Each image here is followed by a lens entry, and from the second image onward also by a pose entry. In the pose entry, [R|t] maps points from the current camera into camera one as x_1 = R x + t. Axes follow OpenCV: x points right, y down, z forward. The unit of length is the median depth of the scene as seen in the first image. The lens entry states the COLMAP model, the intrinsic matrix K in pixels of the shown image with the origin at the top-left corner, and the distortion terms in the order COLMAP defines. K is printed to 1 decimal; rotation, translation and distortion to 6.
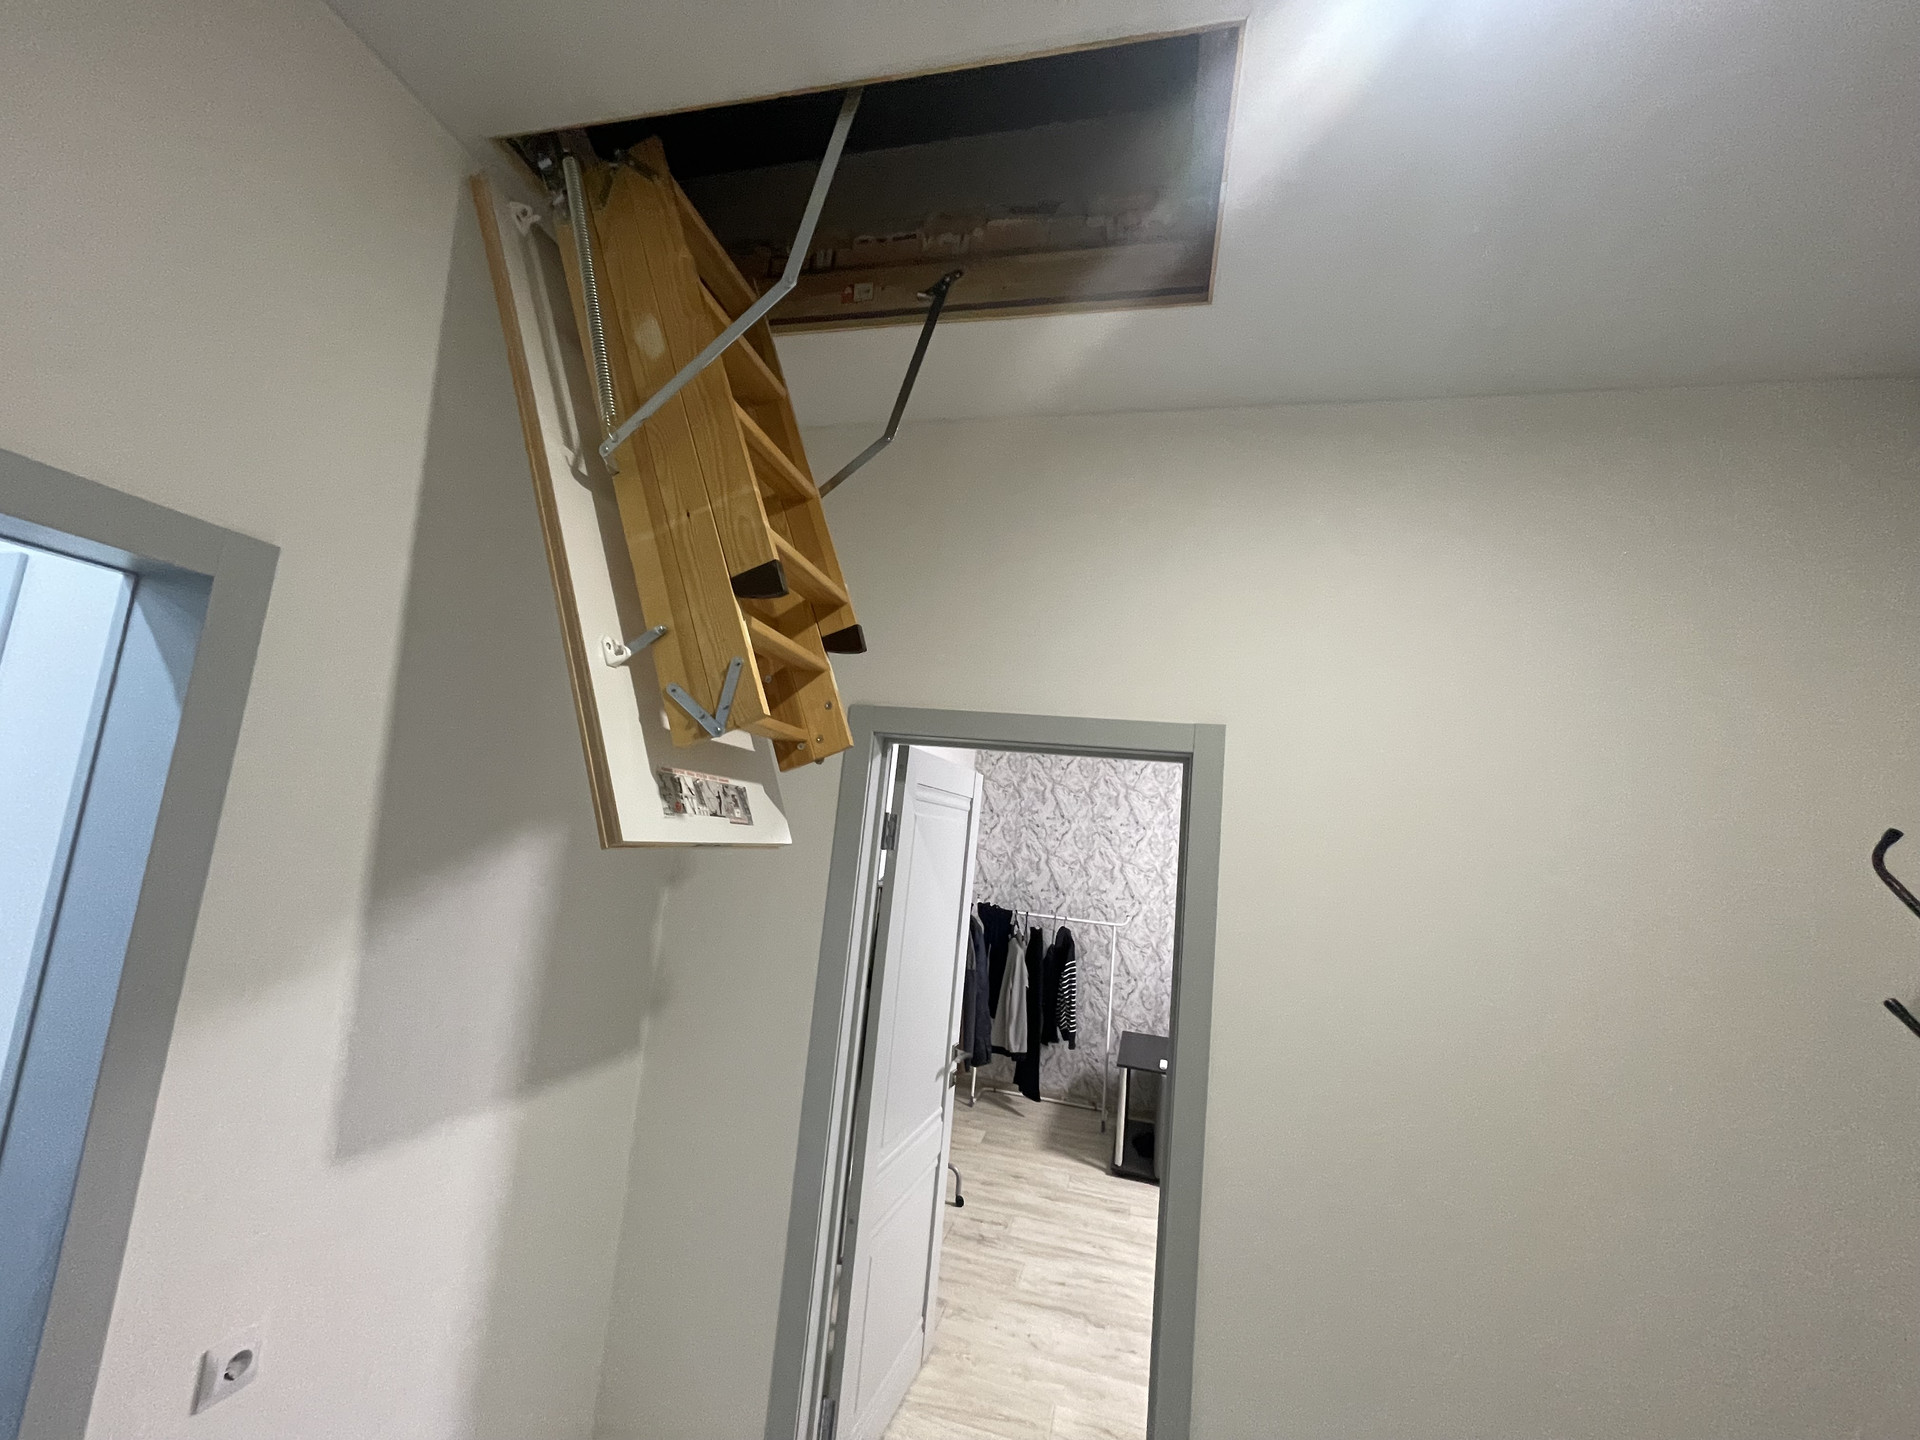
lens RADIAL K [[769.3, 0, 958.6], [0, 769.3, 729.5], [0, 0, 1]] dist [-0.003502, 0.000823]
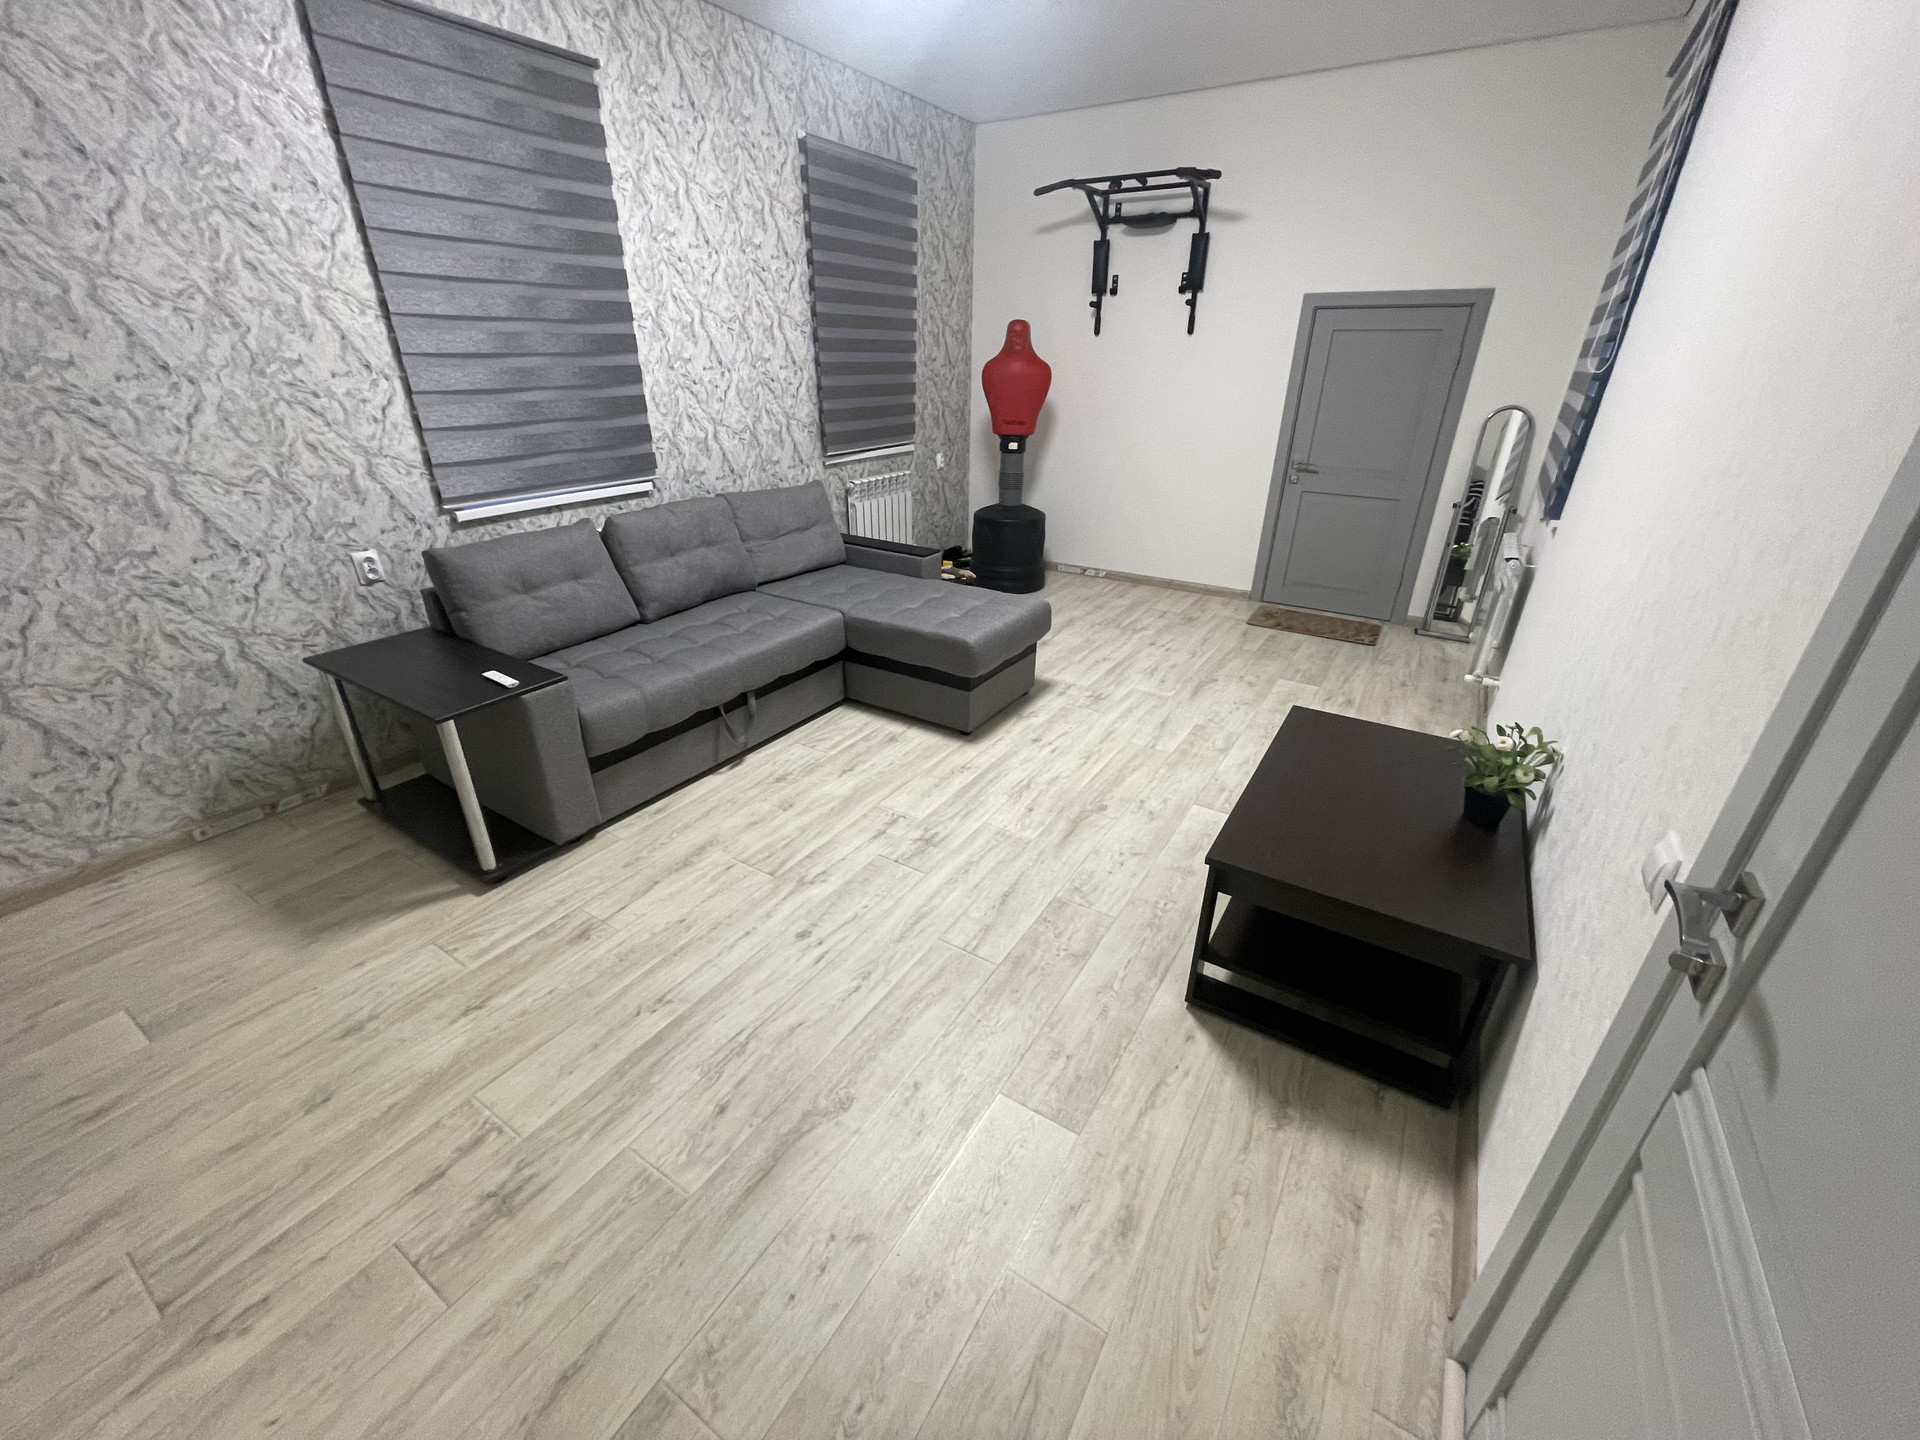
lens RADIAL K [[769.3, 0, 969.9], [0, 769.3, 723.3], [0, 0, 1]] dist [-0.003502, 0.000823]
pose [[0.319126, -0.477473, 0.818644, -0.101222], [-0.116506, 0.837494, 0.533883, 0.155004], [-0.940524, -0.265752, 0.211638, 0.658768]]
